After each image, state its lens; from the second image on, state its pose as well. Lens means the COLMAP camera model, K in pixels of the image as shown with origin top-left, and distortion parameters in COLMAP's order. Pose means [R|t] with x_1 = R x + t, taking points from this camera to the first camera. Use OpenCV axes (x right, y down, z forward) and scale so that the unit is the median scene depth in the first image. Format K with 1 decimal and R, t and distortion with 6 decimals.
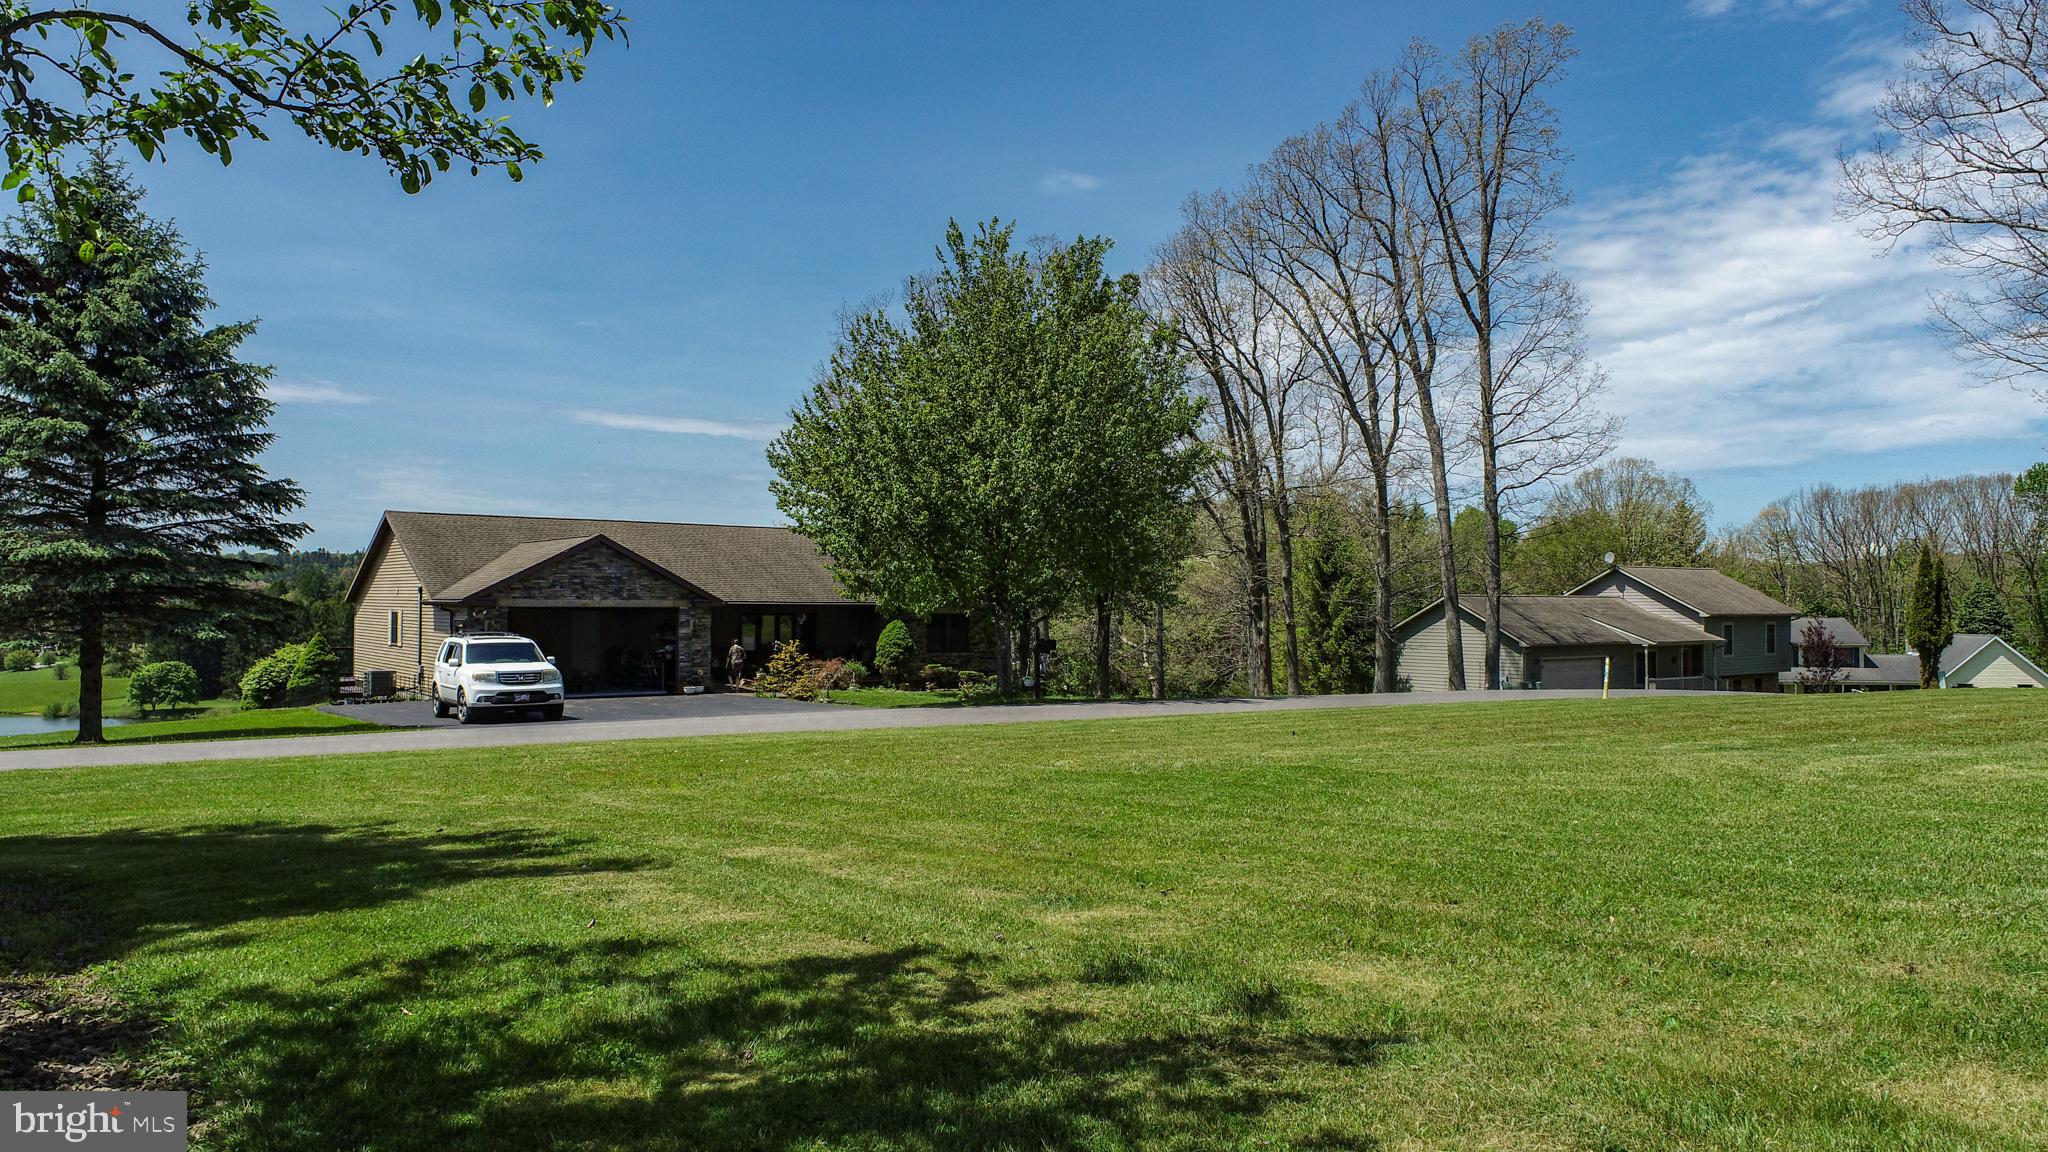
lens RADIAL K [[1384.9, 0, 1033.1], [0, 1384.9, 558.4], [0, 0, 1]] dist [-0.021878, 0.009788]
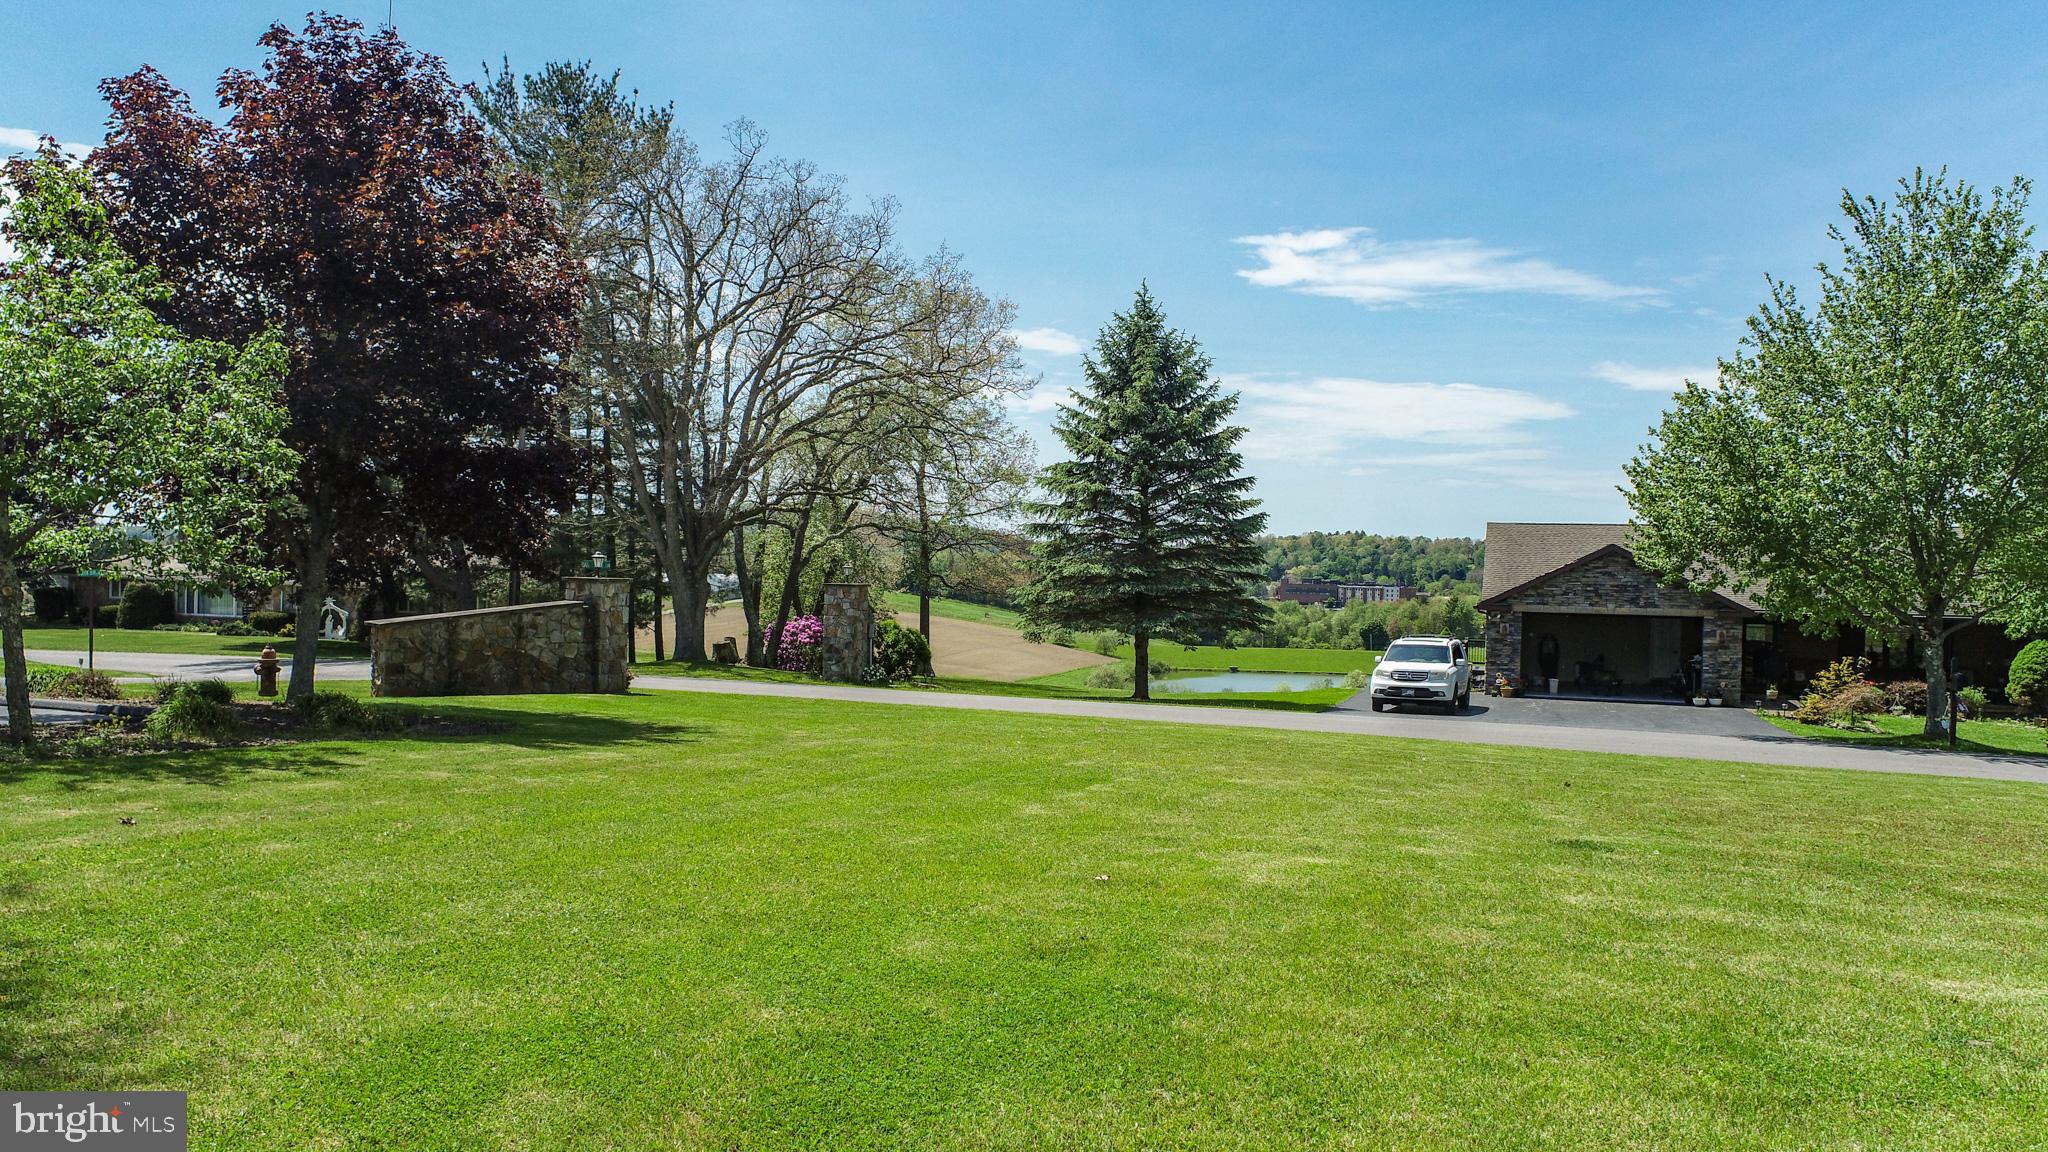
lens RADIAL K [[1377.7, 0, 1021.6], [0, 1377.7, 574.3], [0, 0, 1]] dist [-0.018907, 0.005887]
pose [[0.546209, 0.006588, -0.837623, 0.303954], [0.008567, 0.999873, 0.013451, -0.012285], [0.837605, -0.014523, 0.546083, 0.070048]]
